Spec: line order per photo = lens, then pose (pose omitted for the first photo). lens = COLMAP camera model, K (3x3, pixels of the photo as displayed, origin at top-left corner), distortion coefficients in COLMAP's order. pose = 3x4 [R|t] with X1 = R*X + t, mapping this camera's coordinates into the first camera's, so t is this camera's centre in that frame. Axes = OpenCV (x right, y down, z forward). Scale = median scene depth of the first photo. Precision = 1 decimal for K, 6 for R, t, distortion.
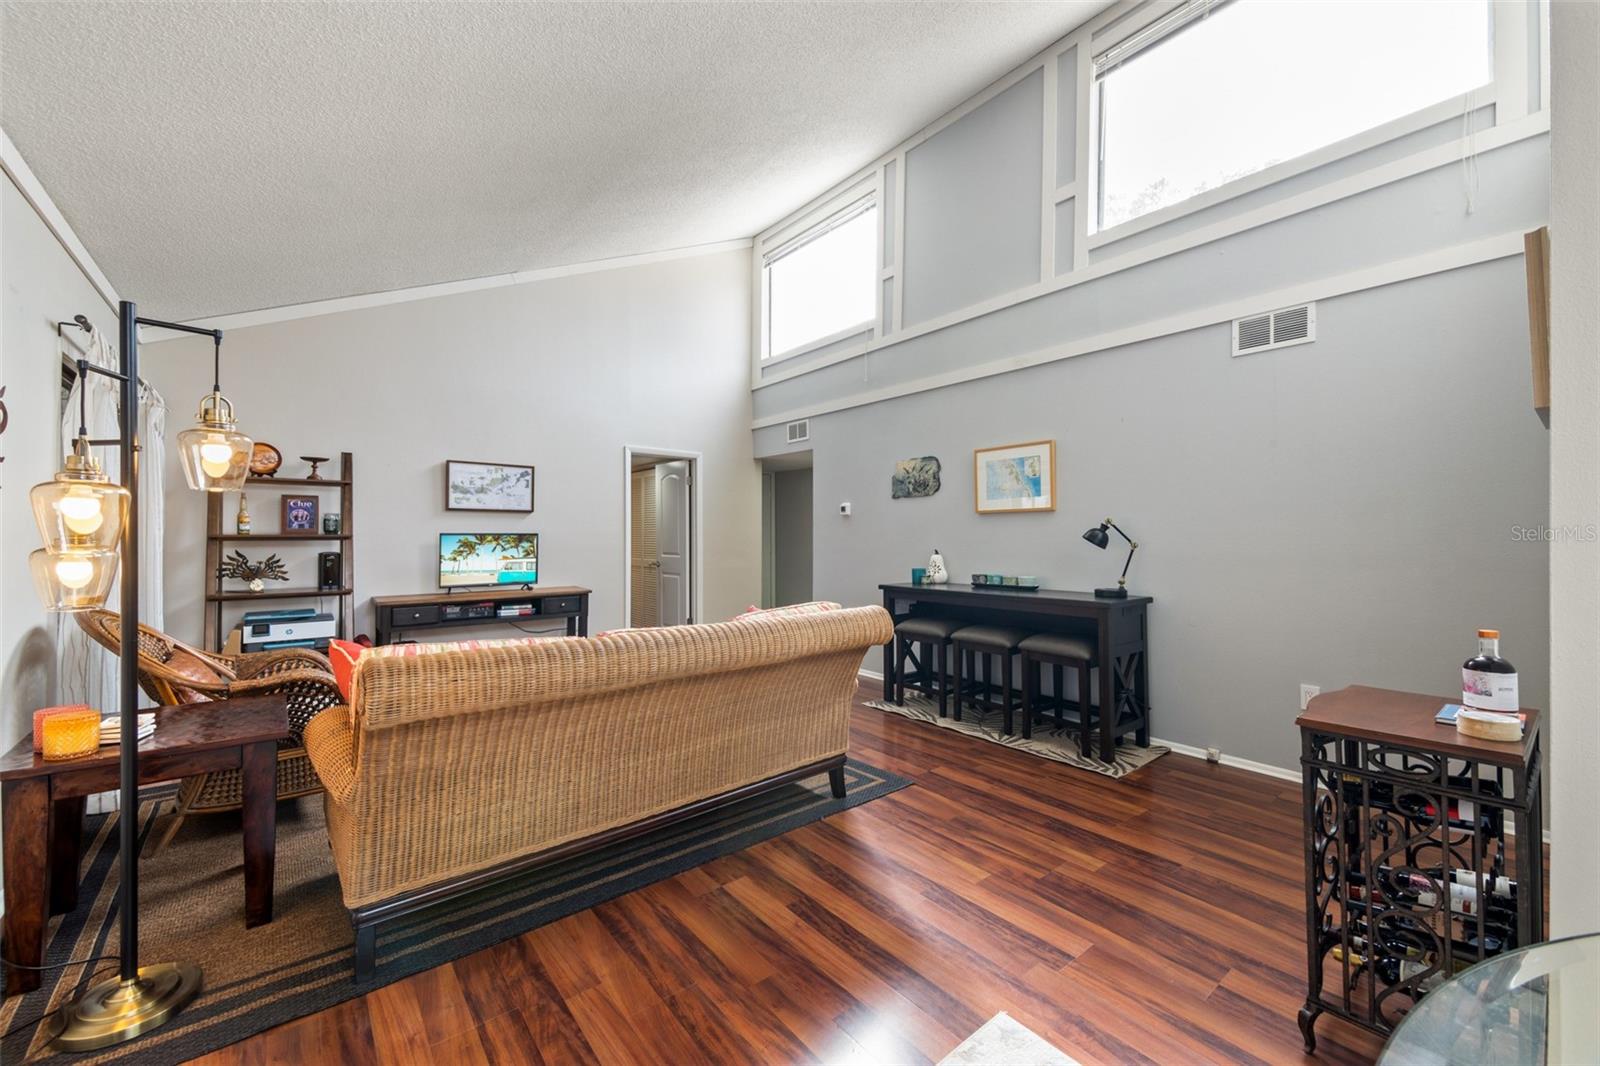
lens RADIAL K [[634.6, 0, 798.6], [0, 634.6, 526.5], [0, 0, 1]] dist [0.024685, -0.008771]
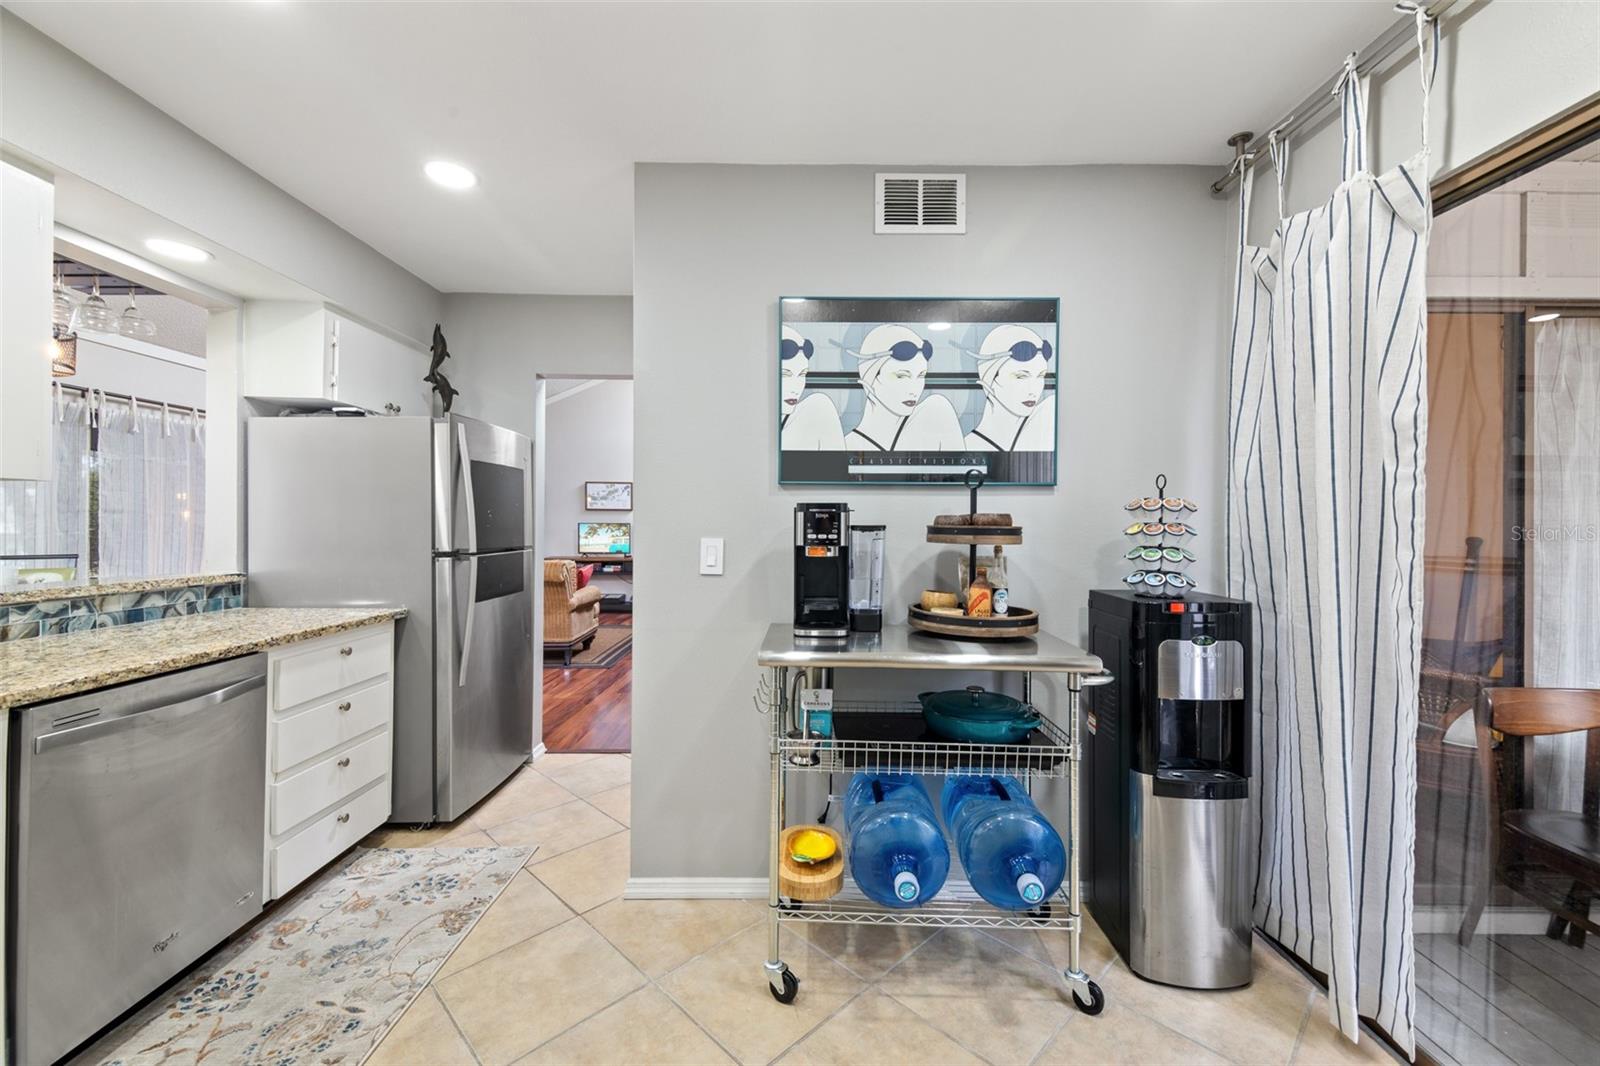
lens RADIAL K [[634.6, 0, 798.6], [0, 634.6, 526.5], [0, 0, 1]] dist [0.024685, -0.008771]
pose [[0.776190, -0.001450, -0.630497, 1.389557], [0.014408, 0.999777, 0.015438, 0.002676], [0.630334, -0.021067, 0.776038, -0.027393]]
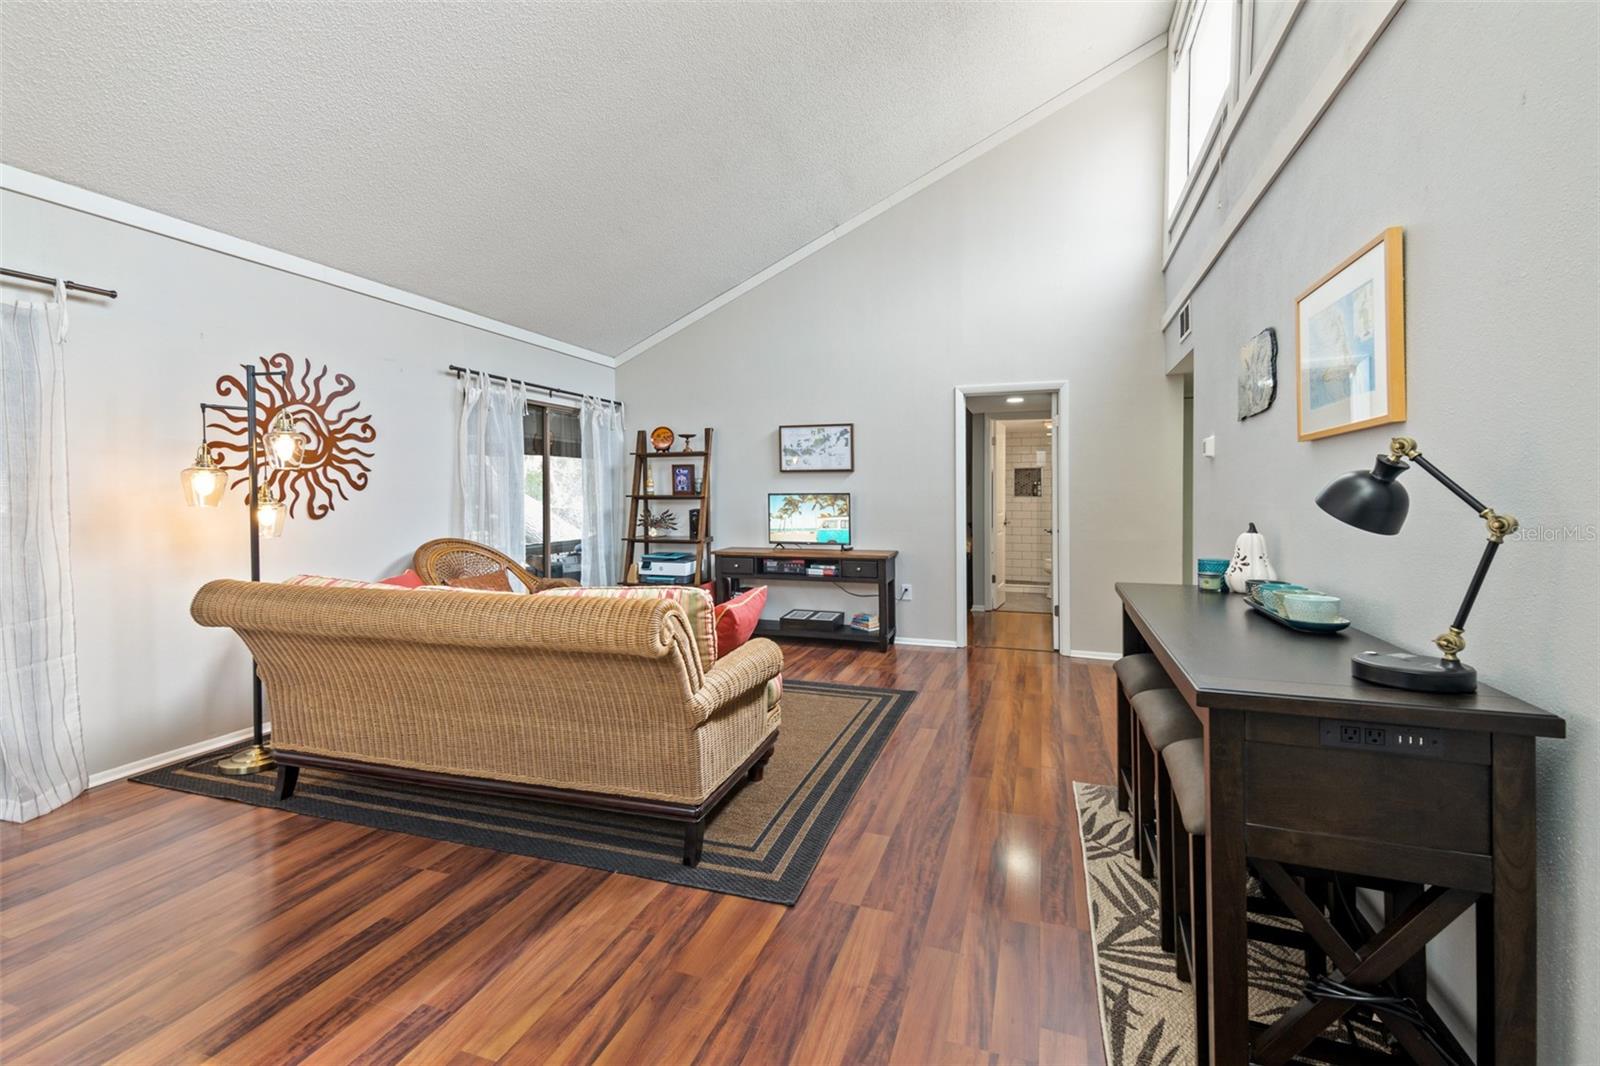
lens RADIAL K [[685.3, 0, 807.5], [0, 685.3, 495.3], [0, 0, 1]] dist [0.018232, -0.000390]
pose [[0.533570, -0.002293, -0.845753, 0.607846], [0.016066, 0.999843, 0.007425, 0.008064], [0.845603, -0.017549, 0.533524, 0.549266]]
